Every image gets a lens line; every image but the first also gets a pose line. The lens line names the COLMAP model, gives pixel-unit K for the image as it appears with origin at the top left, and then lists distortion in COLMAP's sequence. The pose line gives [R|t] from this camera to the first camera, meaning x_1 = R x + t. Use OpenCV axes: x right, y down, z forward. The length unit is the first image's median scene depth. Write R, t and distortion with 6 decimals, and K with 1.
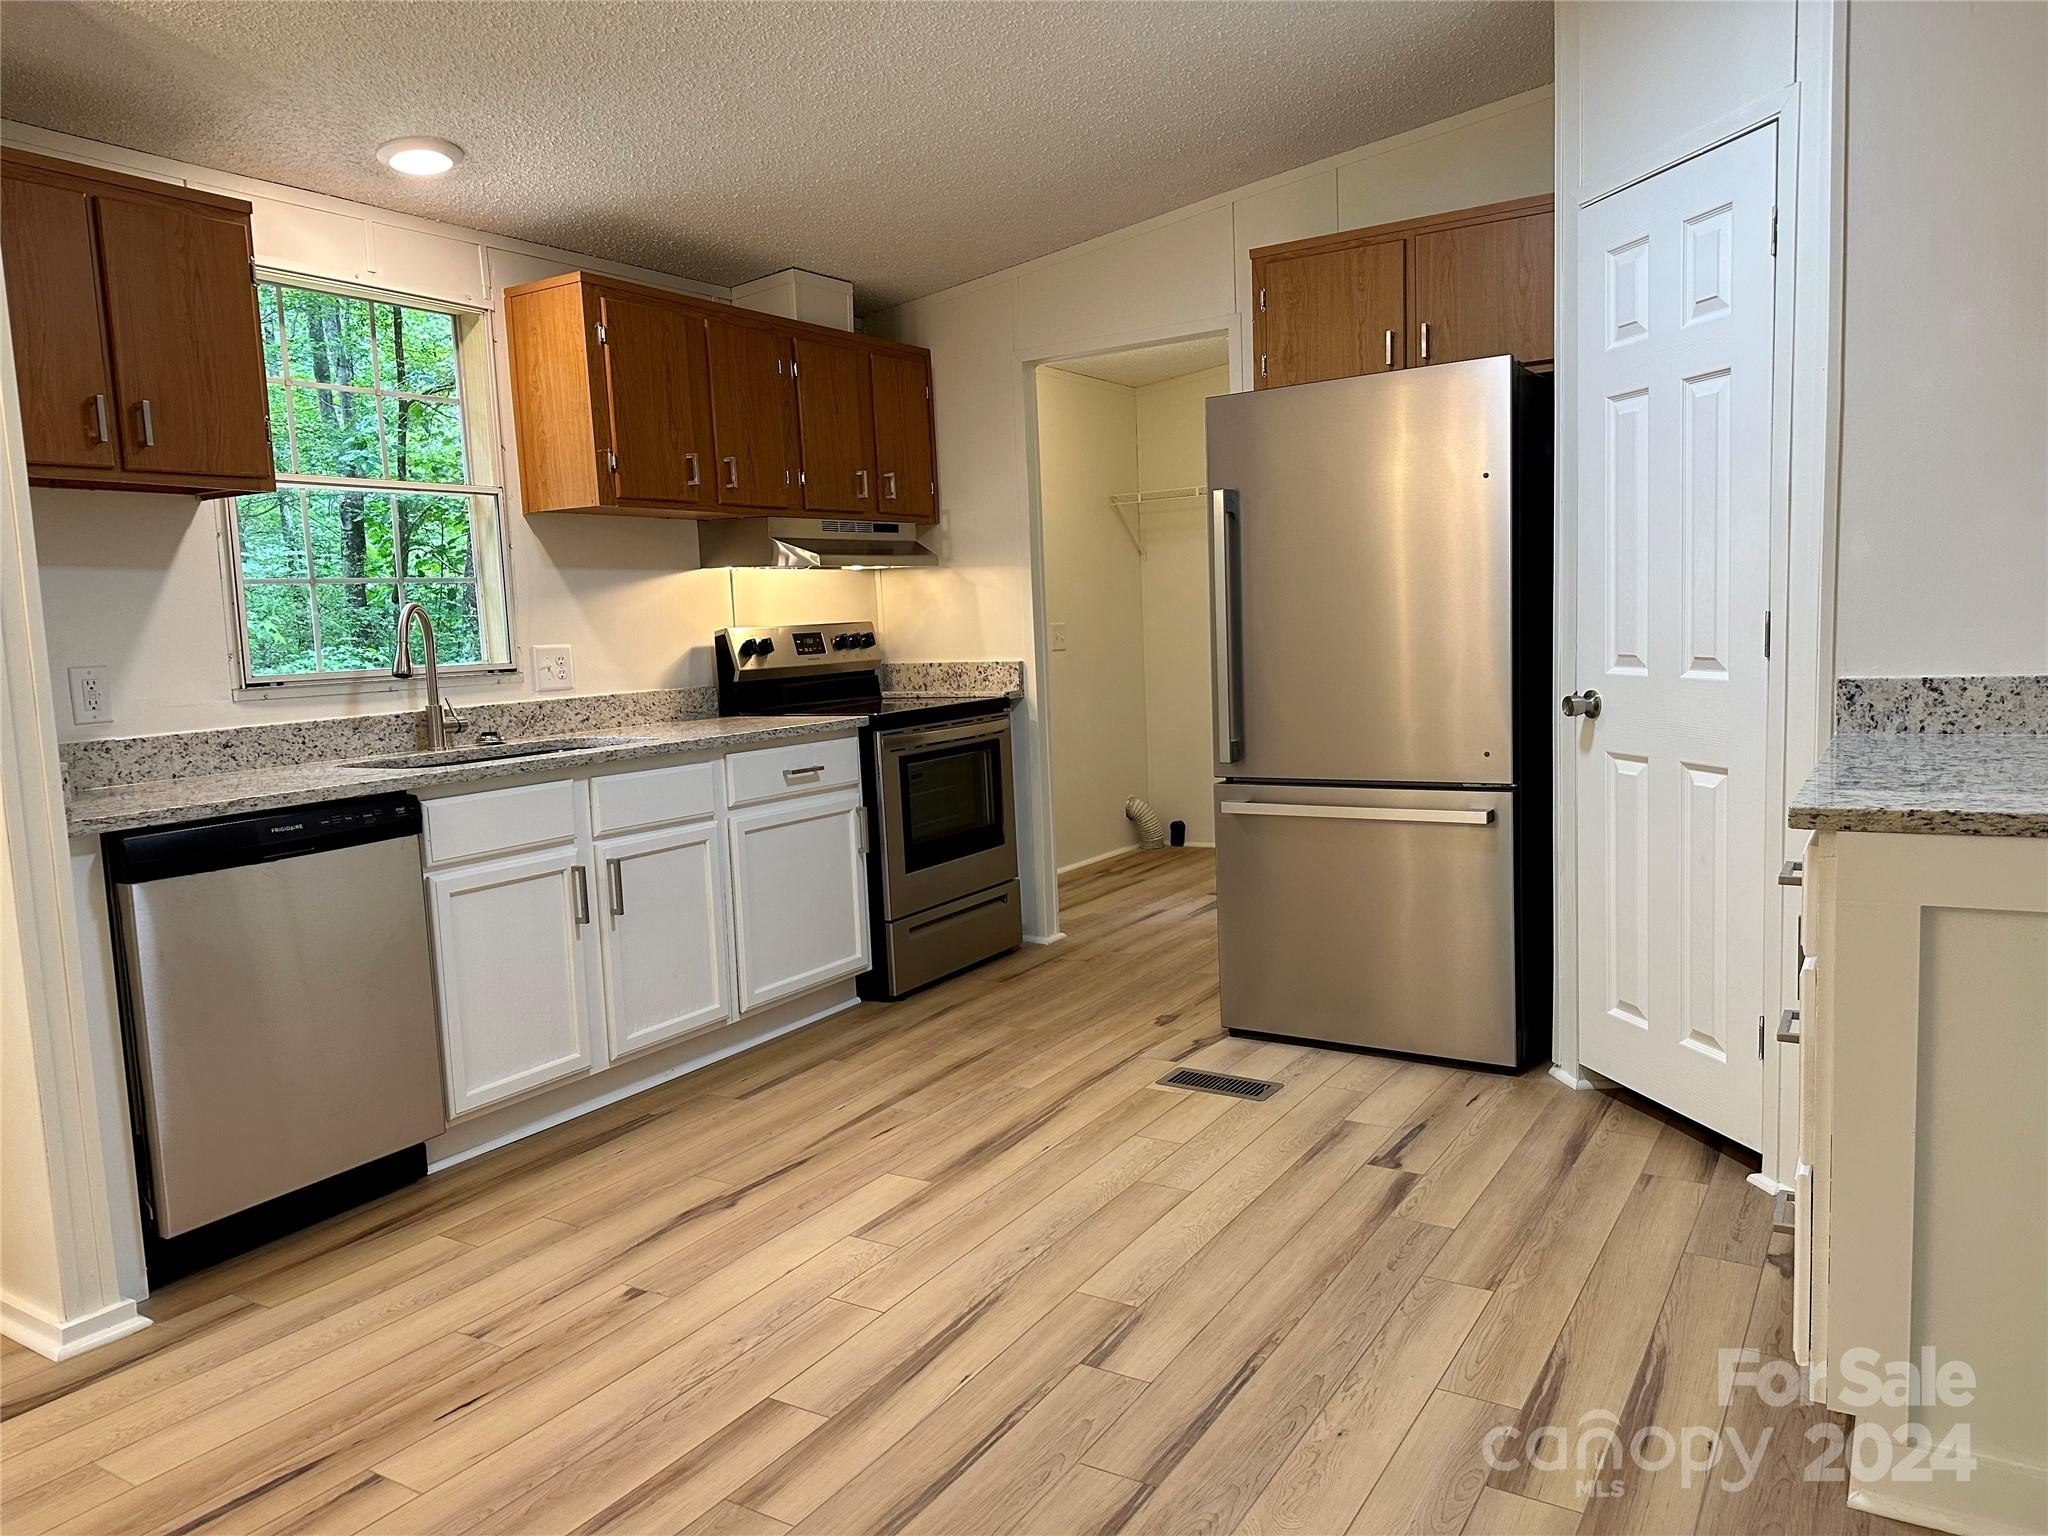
lens RADIAL K [[1419.7, 0, 1024.0], [0, 1419.7, 768.0], [0, 0, 1]] dist [0.113297, -0.152870]
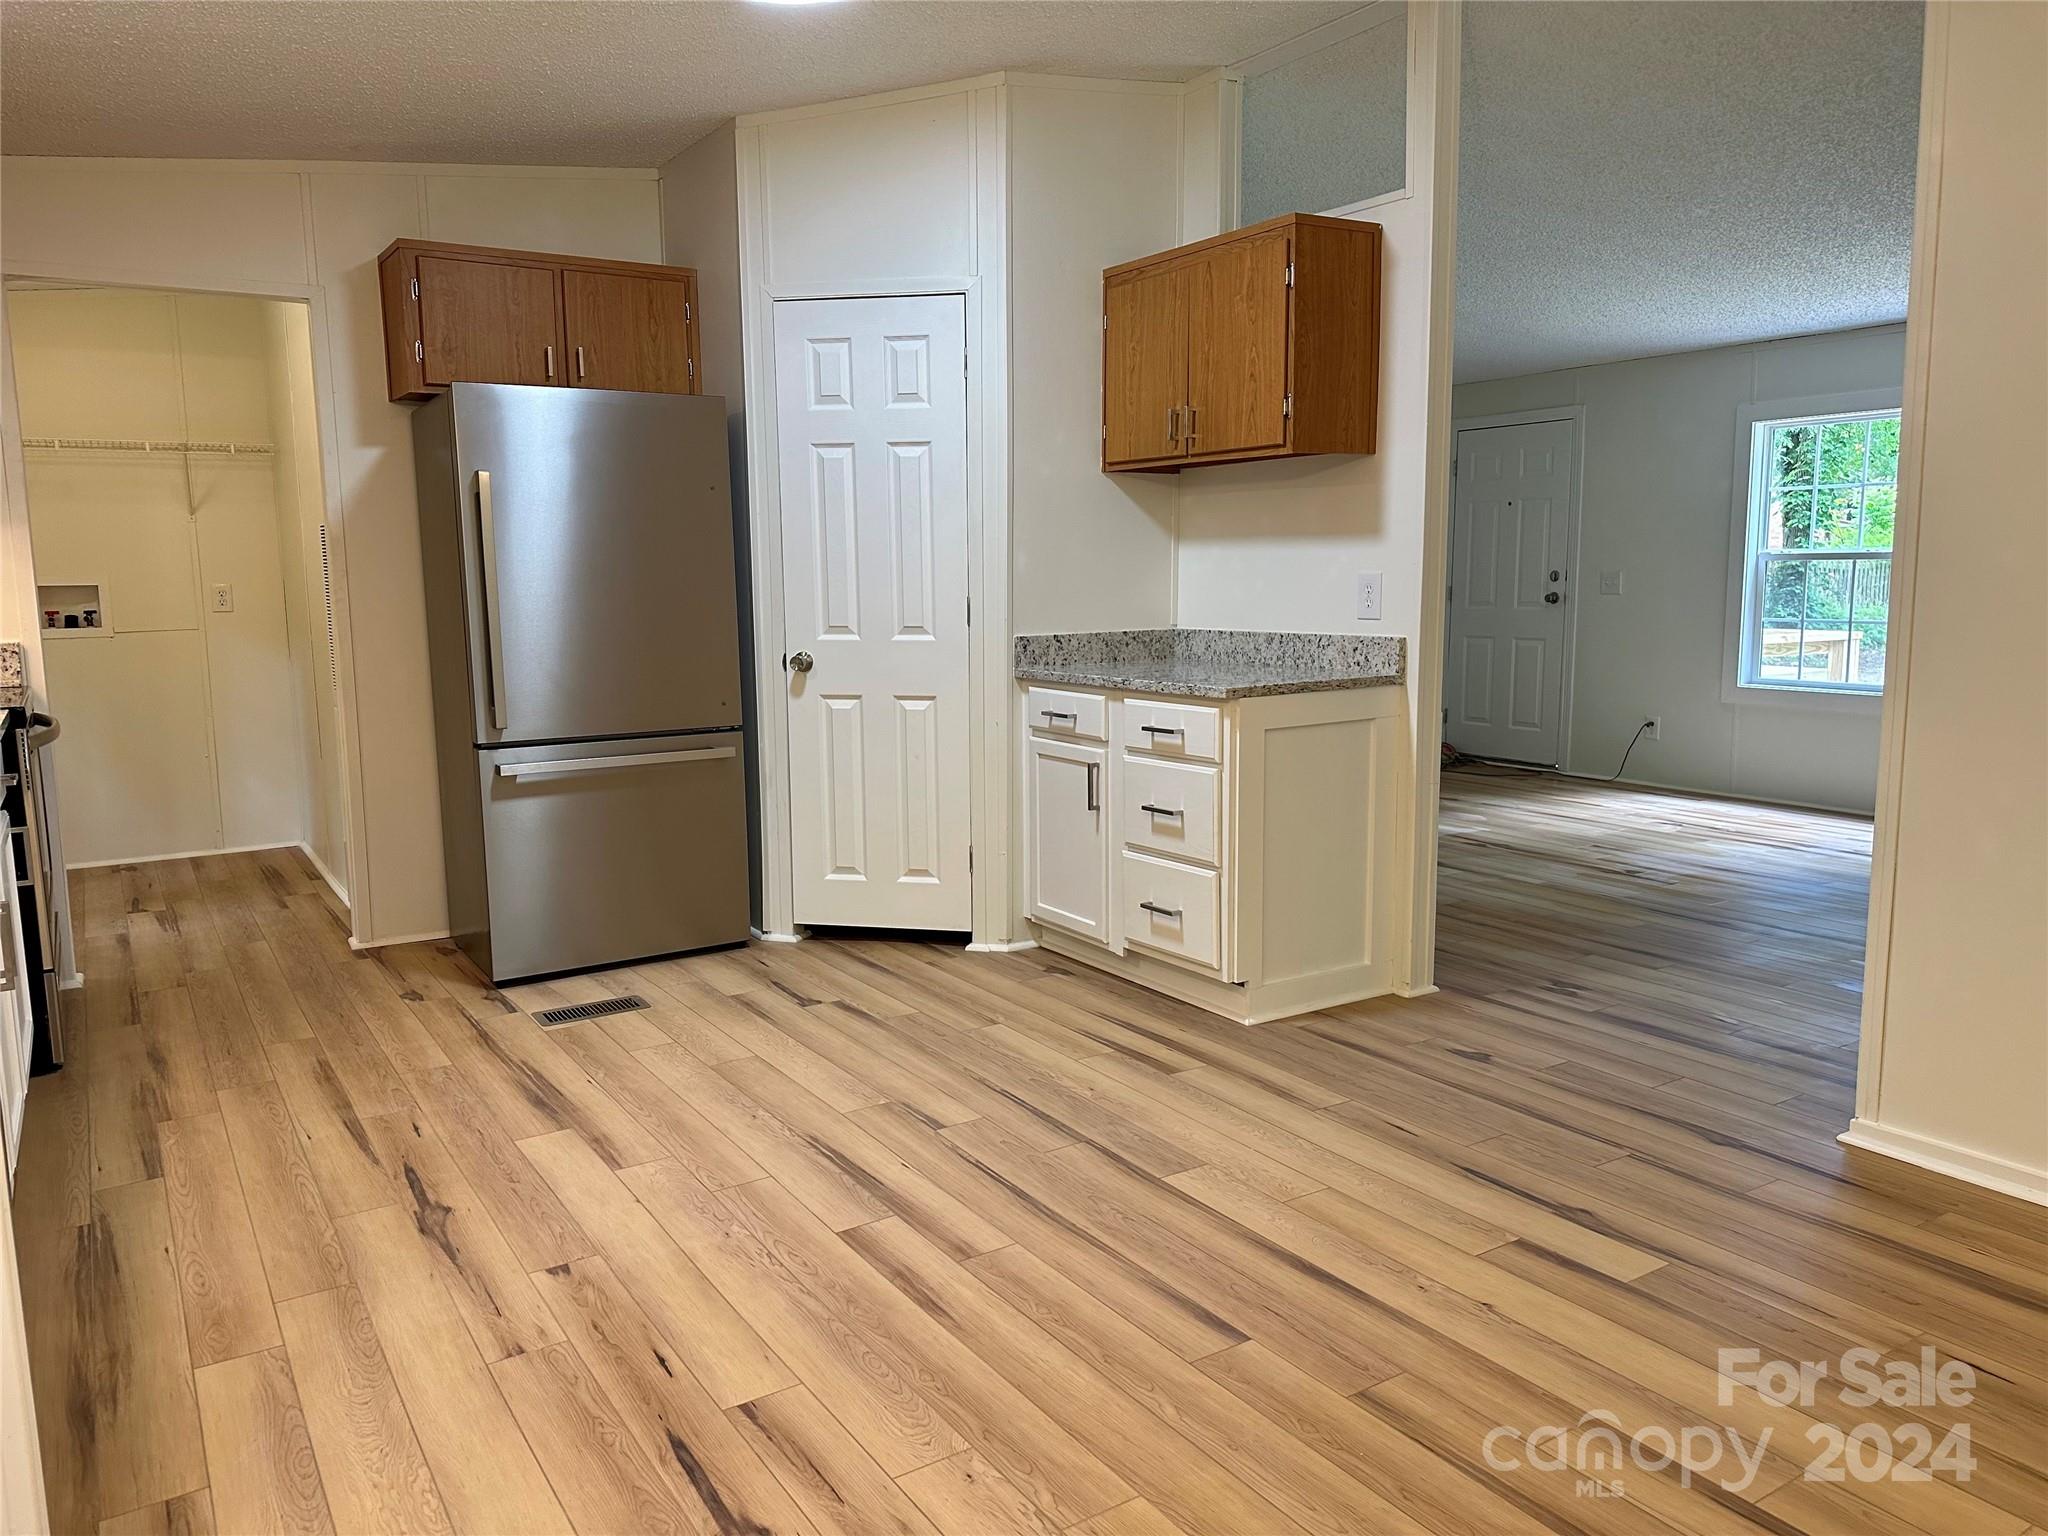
lens RADIAL K [[1419.7, 0, 1024.0], [0, 1419.7, 768.0], [0, 0, 1]] dist [0.113297, -0.152870]
pose [[0.424332, -0.087881, 0.901232, -0.774603], [0.090319, 0.994424, 0.054442, 0.002417], [-0.900991, 0.058297, 0.429904, 0.220110]]
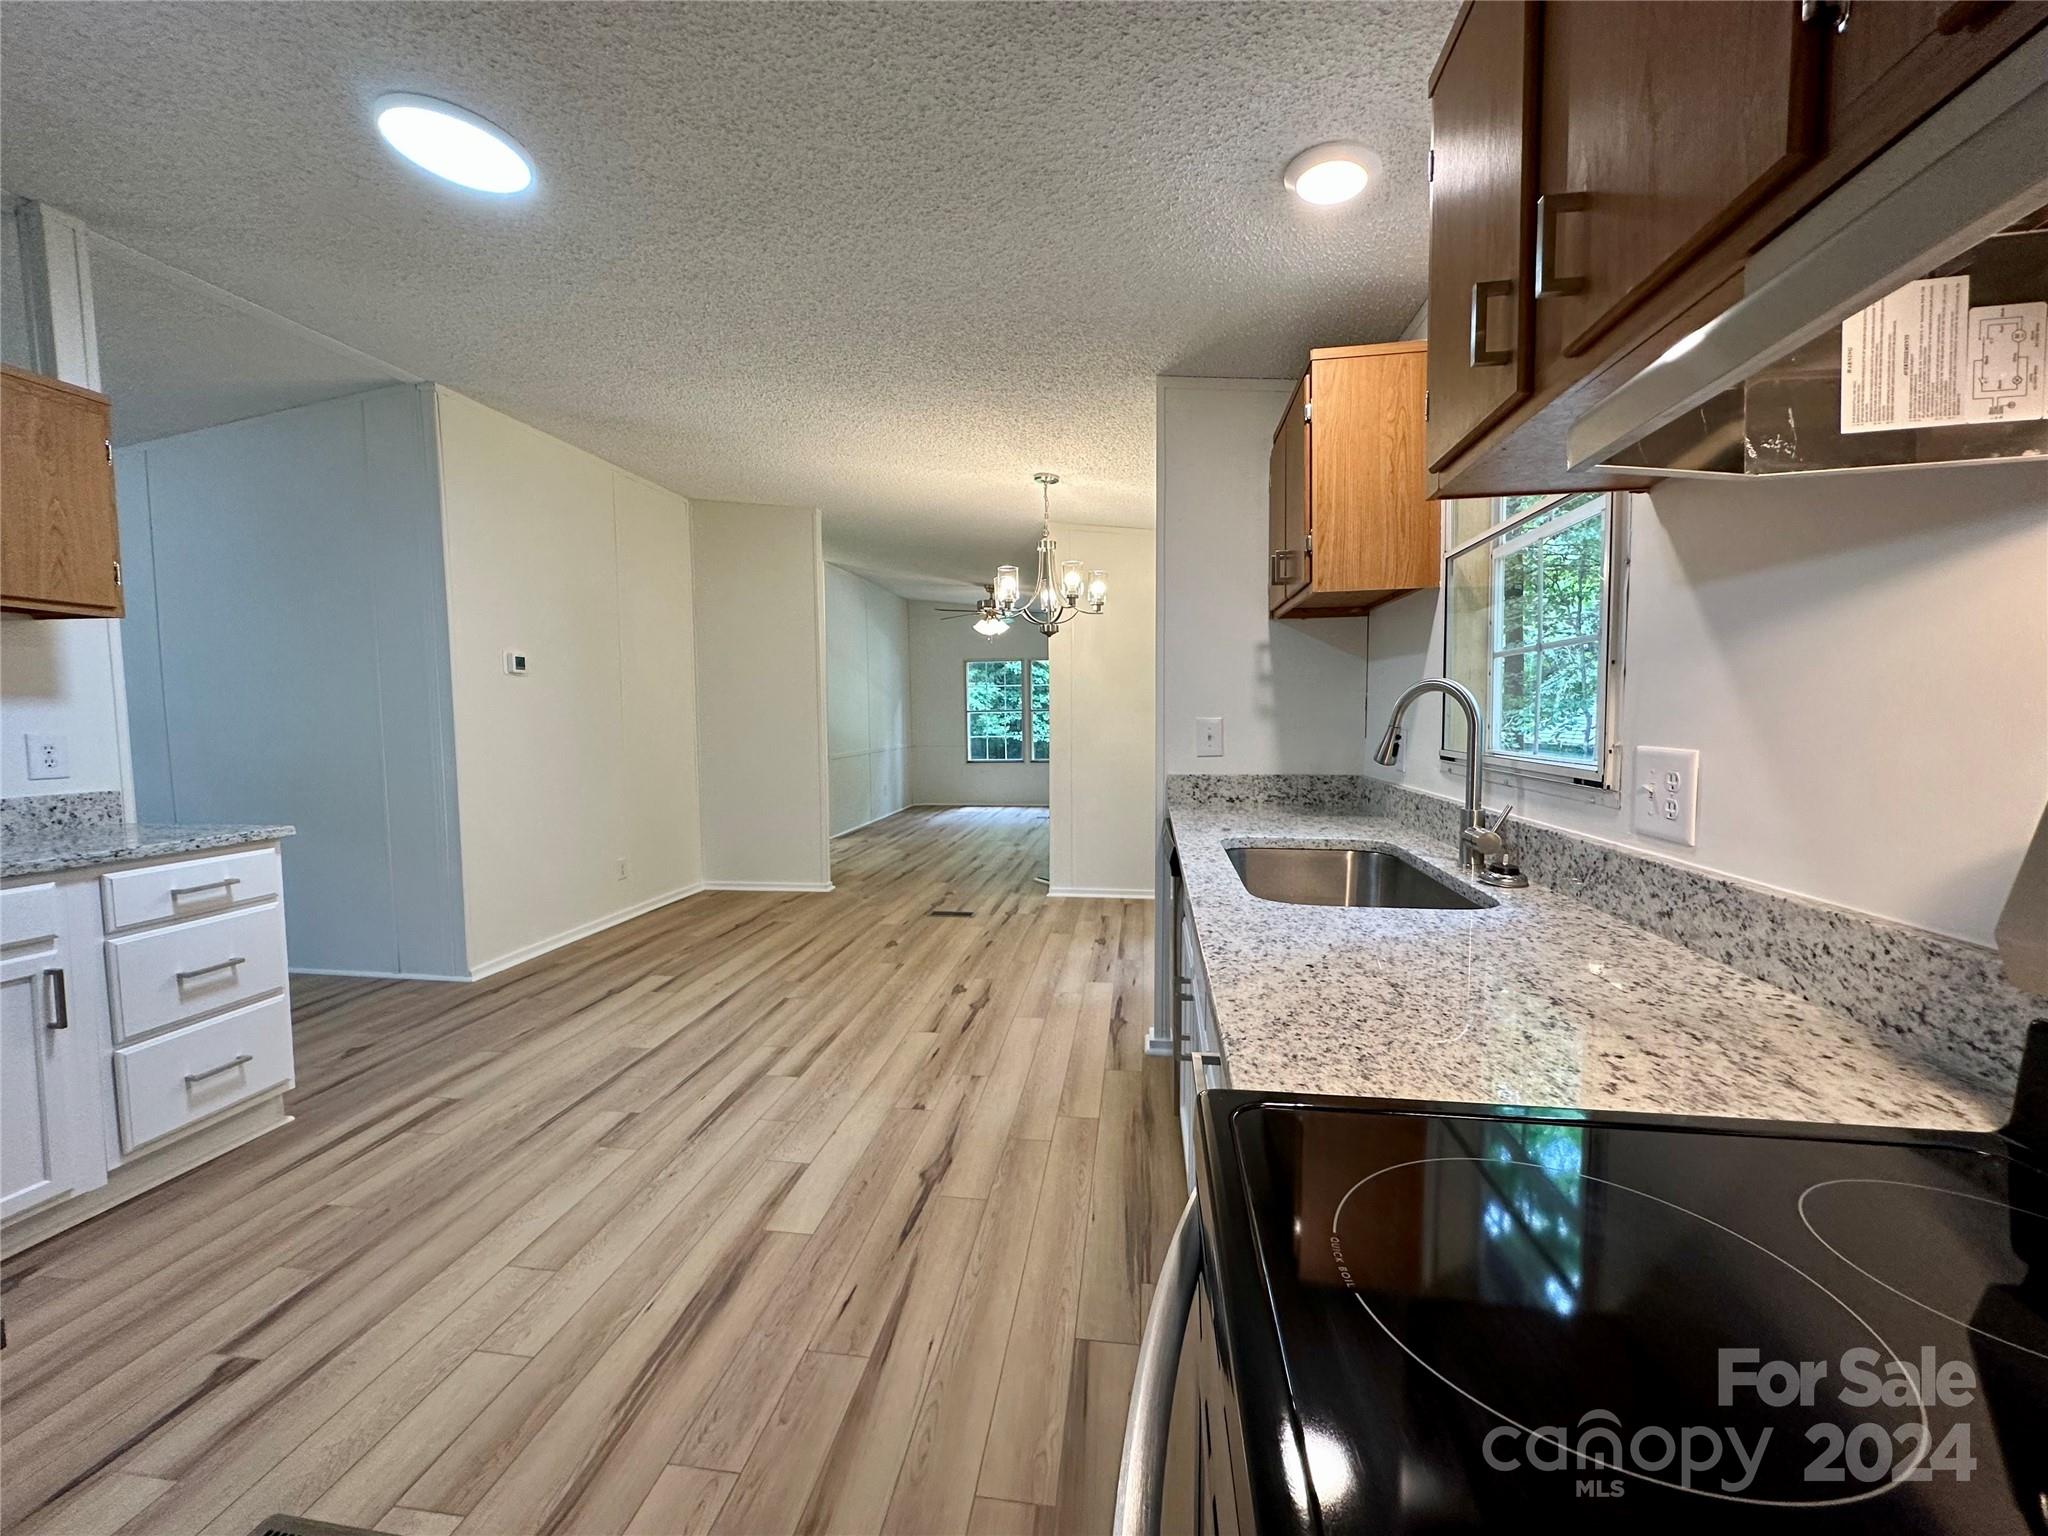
lens RADIAL K [[822.8, 0, 1021.4], [0, 822.8, 765.4], [0, 0, 1]] dist [-0.005182, 0.000171]
pose [[-0.916012, 0.077358, -0.393622, -0.021946], [0.007344, 0.984300, 0.176353, -0.164139], [0.401084, 0.158651, -0.902198, 1.468809]]
